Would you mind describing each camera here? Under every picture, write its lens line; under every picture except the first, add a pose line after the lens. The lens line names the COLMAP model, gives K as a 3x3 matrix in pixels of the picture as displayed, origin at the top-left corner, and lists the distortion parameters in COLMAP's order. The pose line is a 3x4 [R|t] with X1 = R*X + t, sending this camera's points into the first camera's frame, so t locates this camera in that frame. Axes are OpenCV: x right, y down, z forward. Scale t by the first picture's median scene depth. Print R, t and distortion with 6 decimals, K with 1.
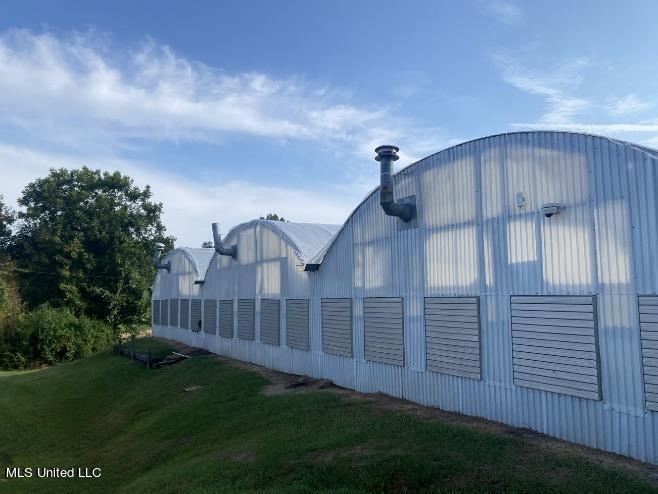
lens RADIAL K [[495.2, 0, 329.0], [0, 495.2, 247.0], [0, 0, 1]] dist [0.045902, -0.059865]
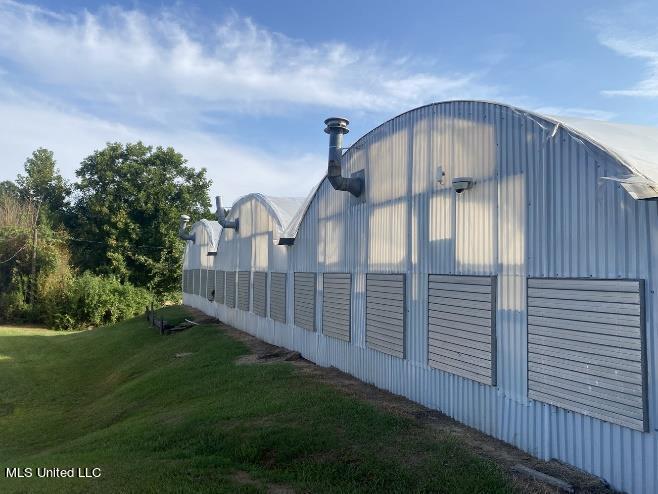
lens RADIAL K [[495.2, 0, 329.0], [0, 495.2, 247.0], [0, 0, 1]] dist [0.045902, -0.059865]
pose [[0.991722, 0.020199, -0.126803, 0.230609], [-0.013477, 0.998469, 0.053646, -0.003070], [0.127692, -0.051493, 0.990476, 0.020325]]
